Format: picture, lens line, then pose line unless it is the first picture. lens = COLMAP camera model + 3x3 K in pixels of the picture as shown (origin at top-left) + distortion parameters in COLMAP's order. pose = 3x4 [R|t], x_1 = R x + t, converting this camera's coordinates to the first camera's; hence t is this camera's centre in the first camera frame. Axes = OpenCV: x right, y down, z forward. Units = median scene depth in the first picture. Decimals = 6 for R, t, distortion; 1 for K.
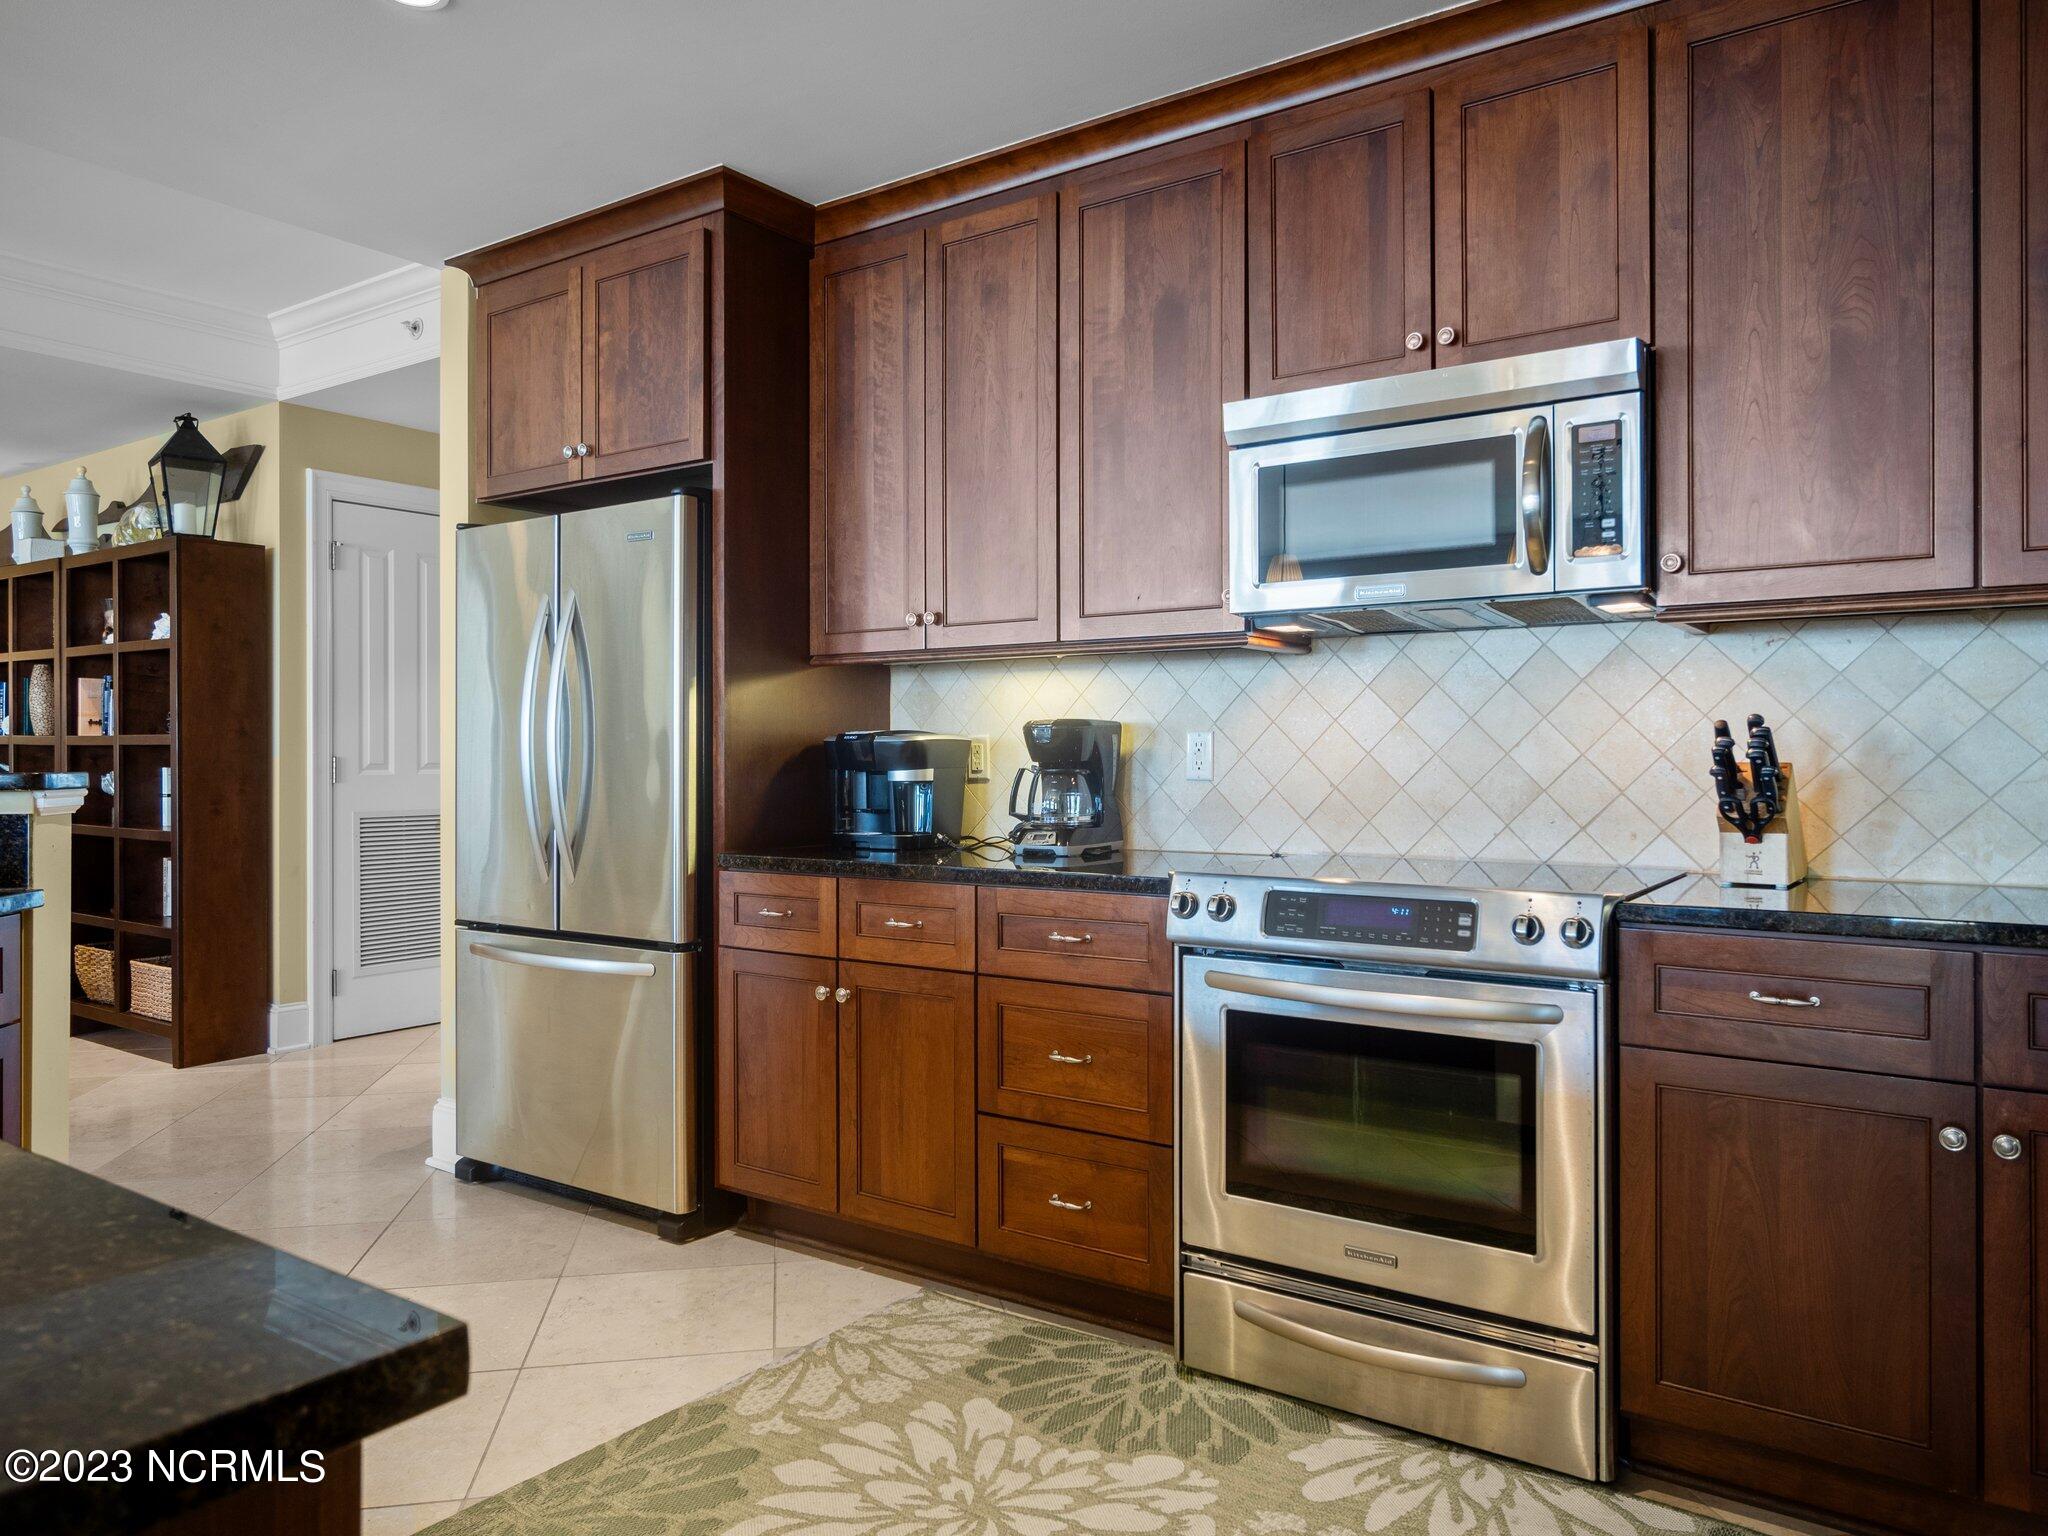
lens RADIAL K [[1416.3, 0, 1024.0], [0, 1416.3, 768.0], [0, 0, 1]] dist [-0.002778, 0.002026]
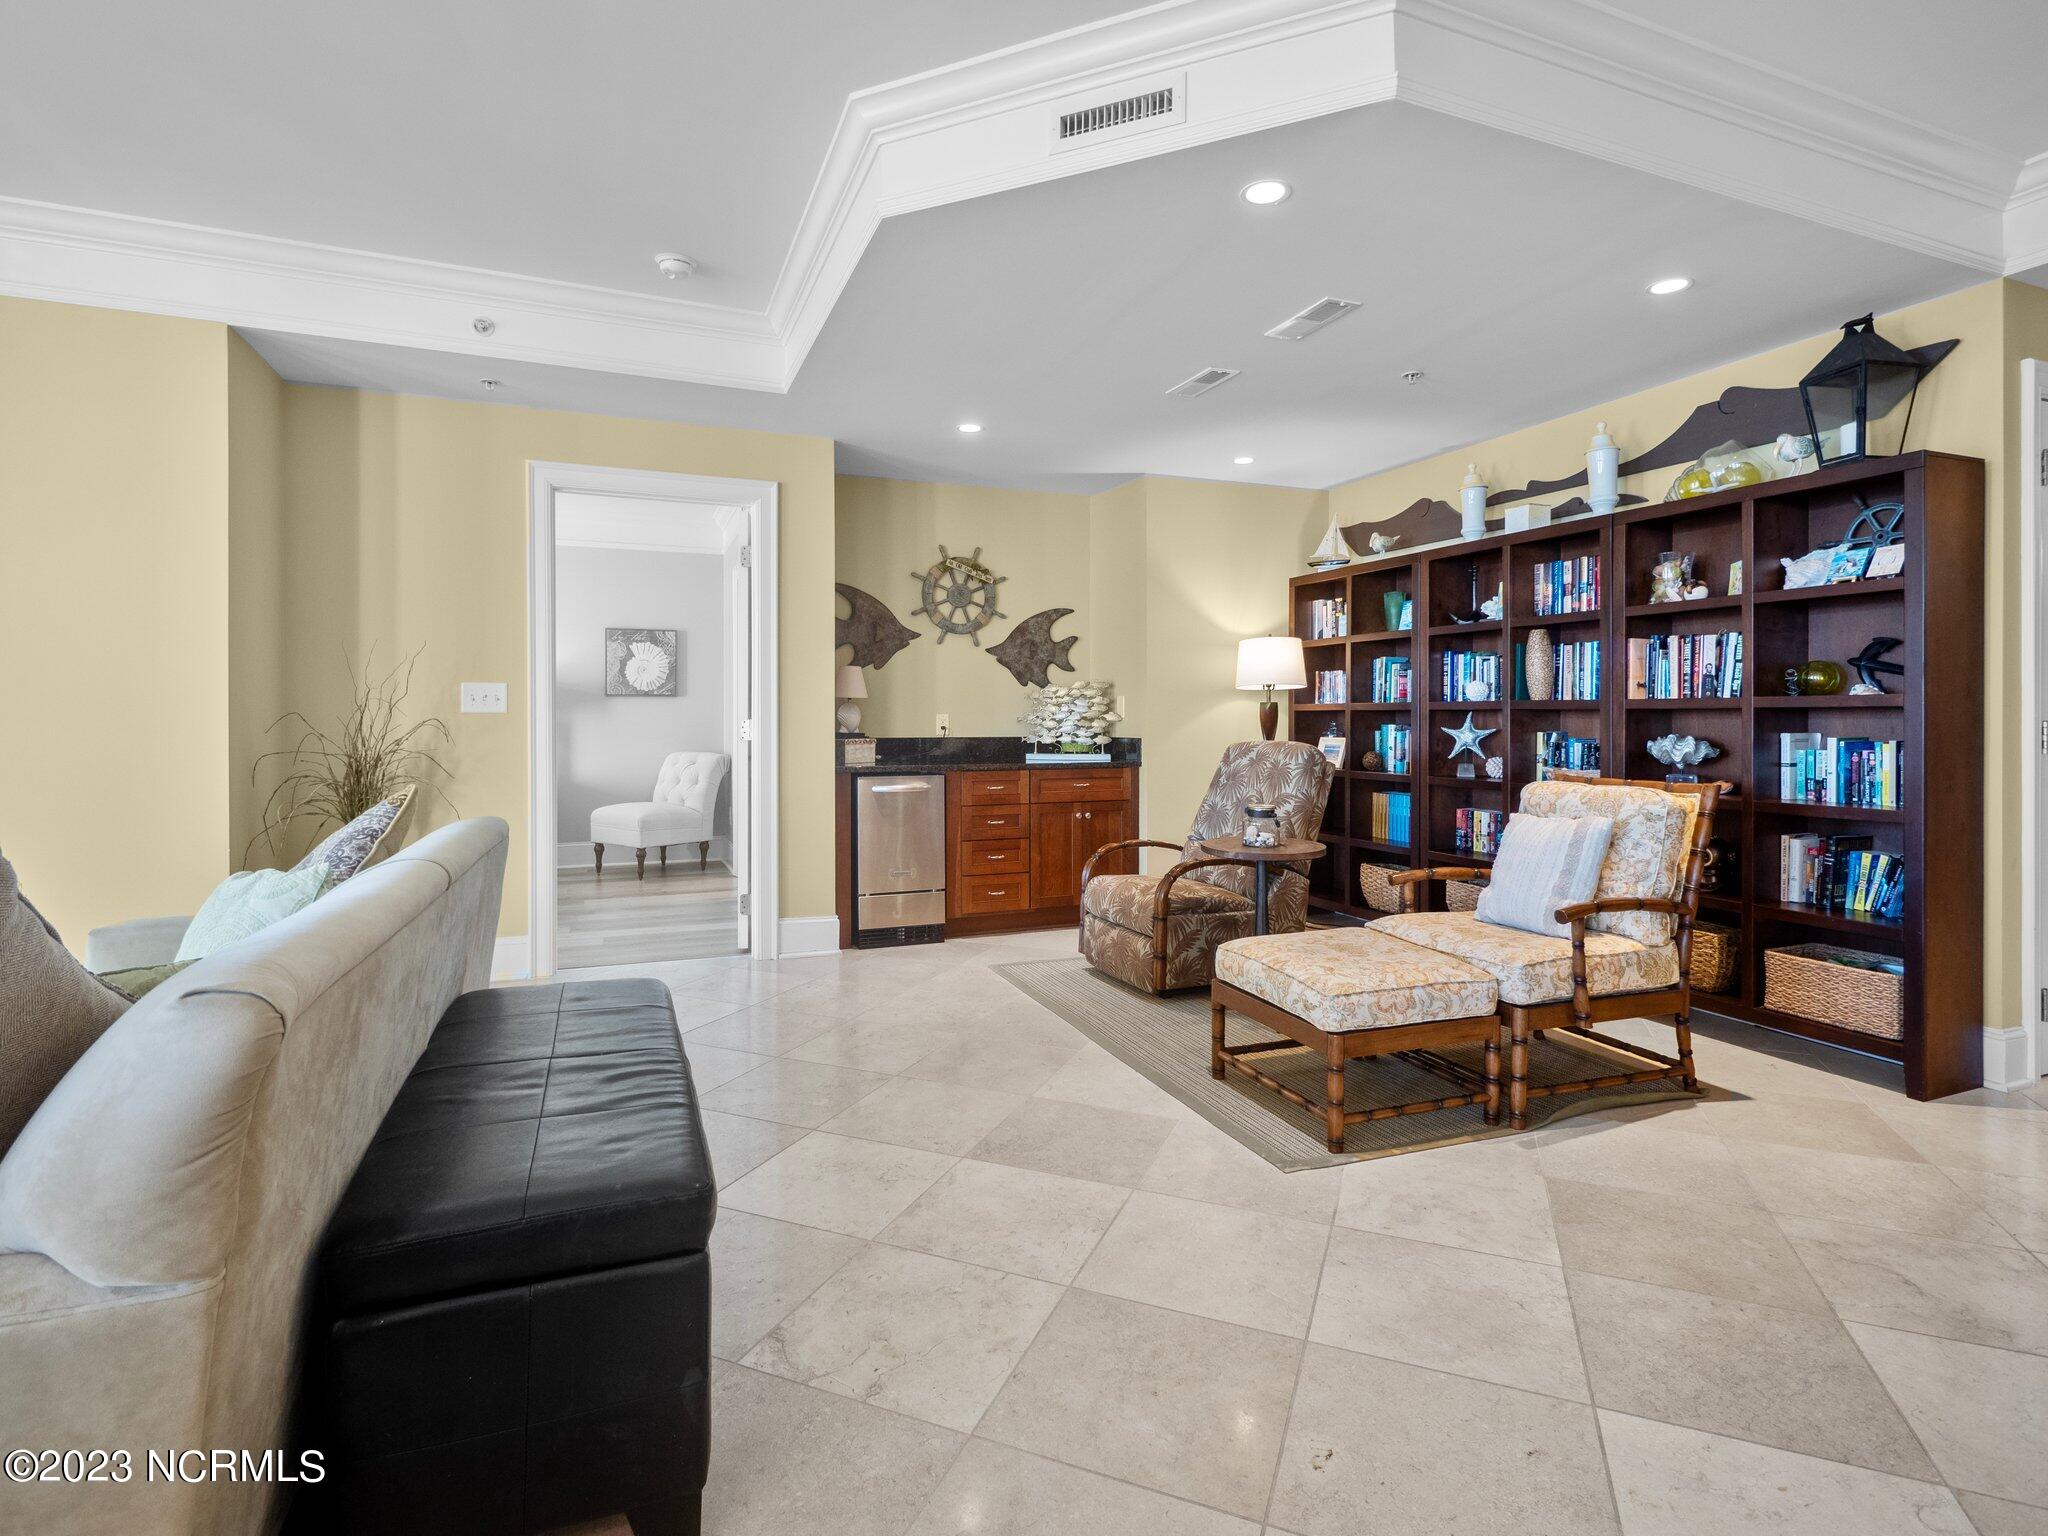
lens RADIAL K [[1014.0, 0, 1017.1], [0, 1014.0, 724.2], [0, 0, 1]] dist [0.000510, 0.000148]
pose [[0.841978, 0.005067, -0.539488, -1.401492], [-0.008236, 0.999960, -0.003462, 0.005396], [0.539449, 0.007358, 0.841986, 0.436871]]
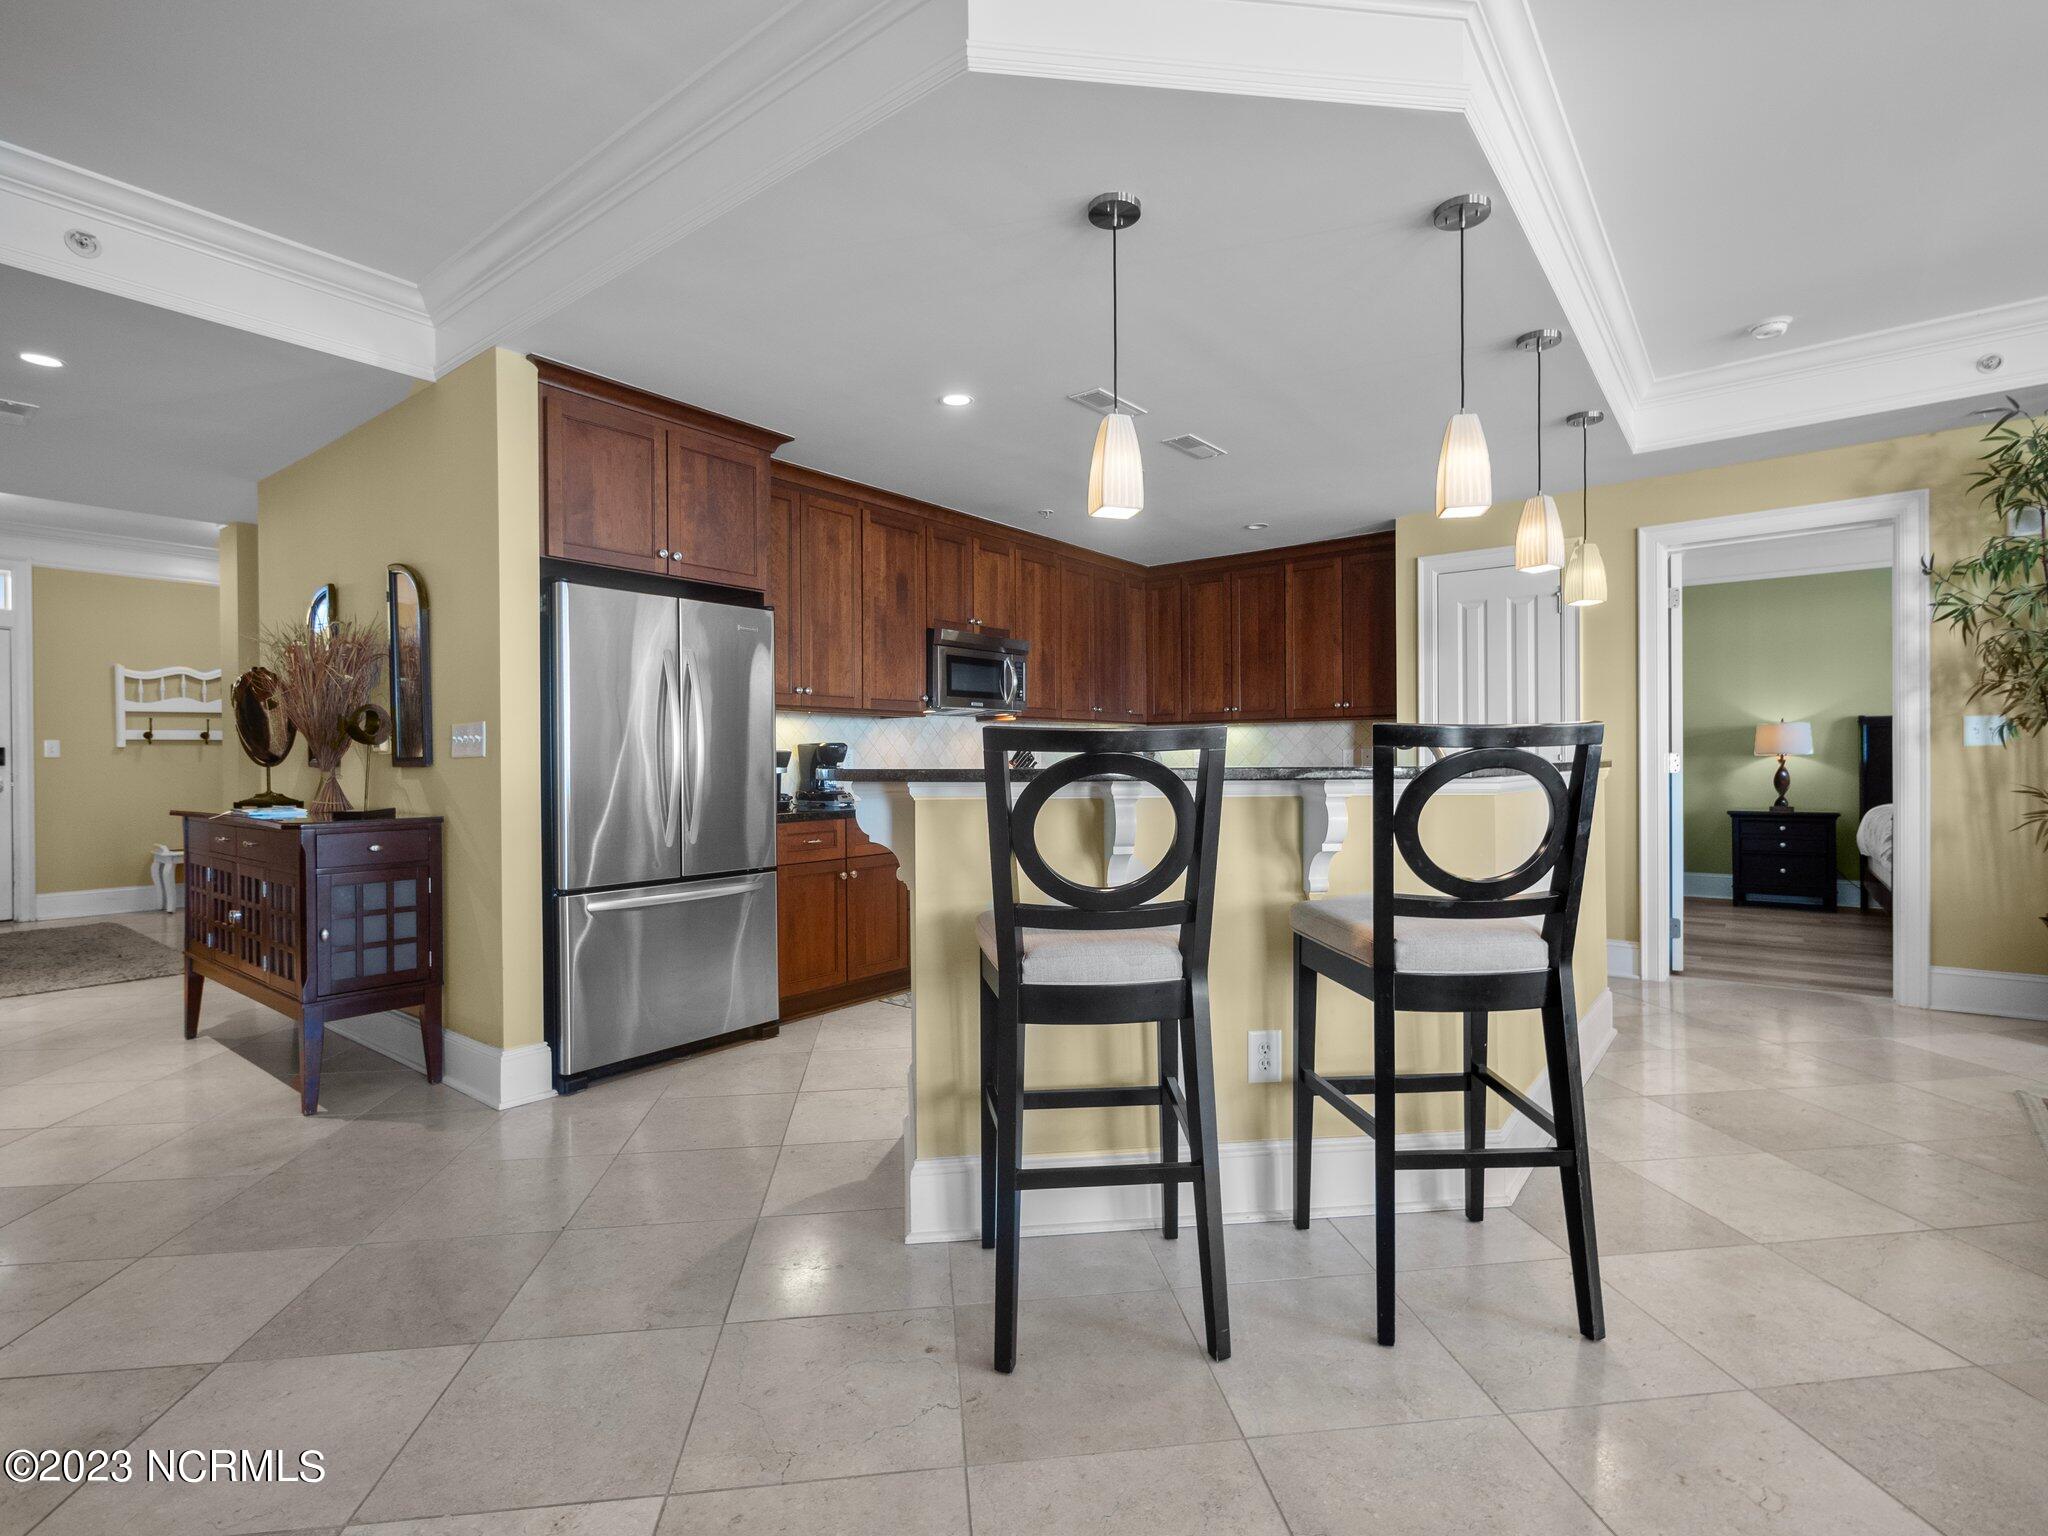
lens RADIAL K [[983.0, 0, 1024.0], [0, 983.0, 768.0], [0, 0, 1]] dist [0.001641, -0.000560]
pose [[0.050603, -0.005345, 0.998705, -1.802505], [0.016894, 0.999847, 0.004495, 0.004507], [-0.998576, 0.016645, 0.050686, 0.782871]]
